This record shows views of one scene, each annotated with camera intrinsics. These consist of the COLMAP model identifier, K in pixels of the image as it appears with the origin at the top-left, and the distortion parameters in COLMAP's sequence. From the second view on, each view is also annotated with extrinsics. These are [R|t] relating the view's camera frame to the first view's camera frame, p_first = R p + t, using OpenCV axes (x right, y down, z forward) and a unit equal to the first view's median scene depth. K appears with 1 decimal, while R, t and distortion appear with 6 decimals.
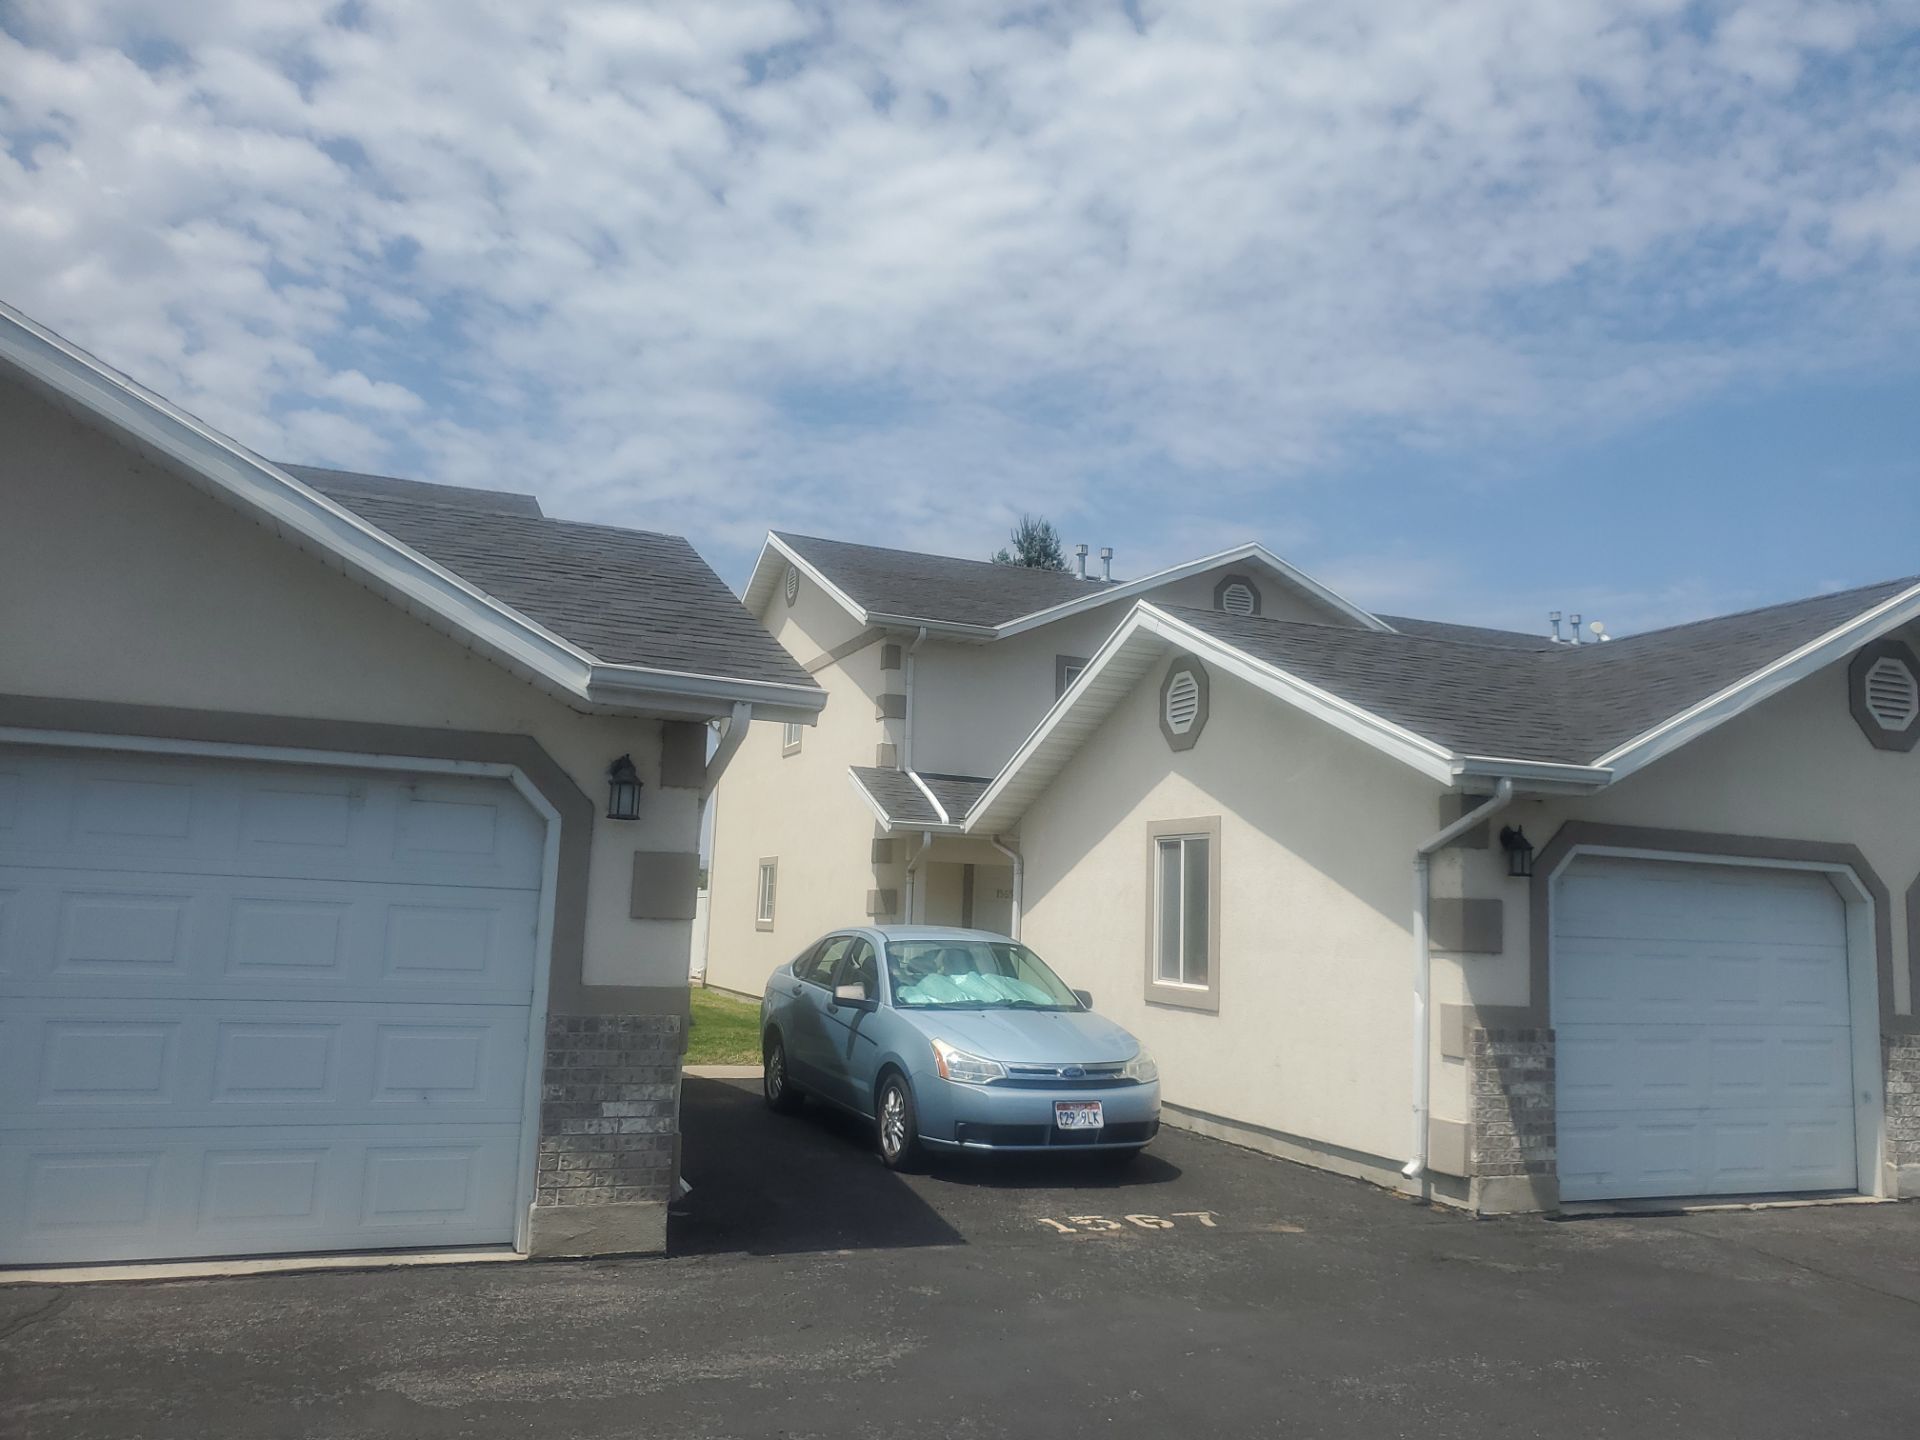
lens RADIAL K [[1531.0, 0, 991.9], [0, 1531.0, 710.5], [0, 0, 1]] dist [0.019483, 0.011958]
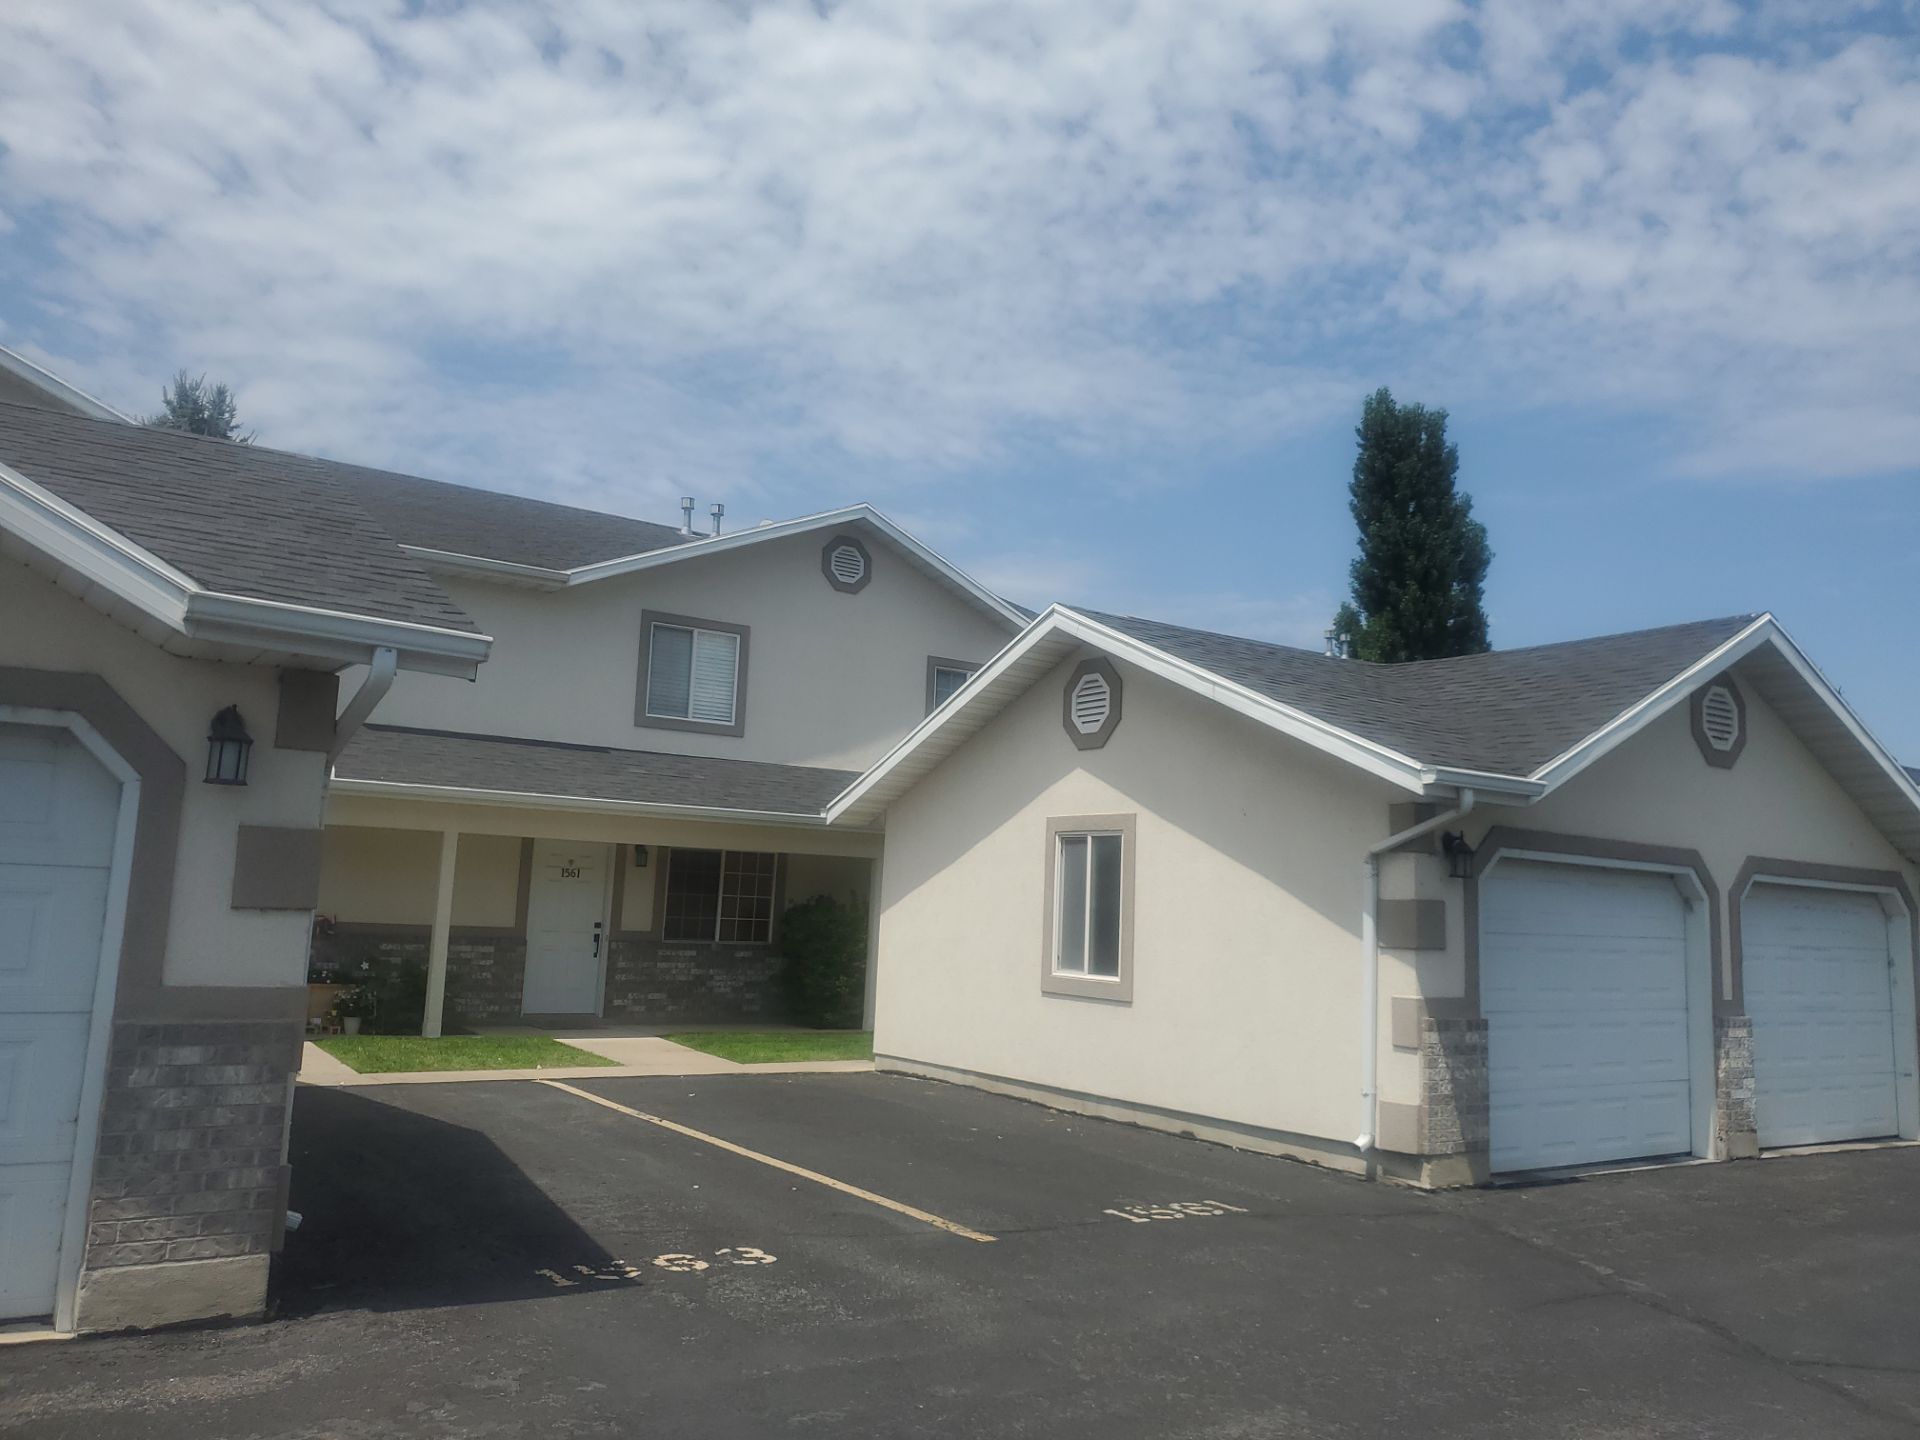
lens RADIAL K [[1531.0, 0, 982.0], [0, 1531.0, 696.6], [0, 0, 1]] dist [0.019483, 0.011958]
pose [[0.976563, 0.031673, 0.212889, -0.196118], [-0.031931, 0.999488, -0.002228, -0.006543], [-0.212851, -0.004622, 0.977074, 0.001395]]
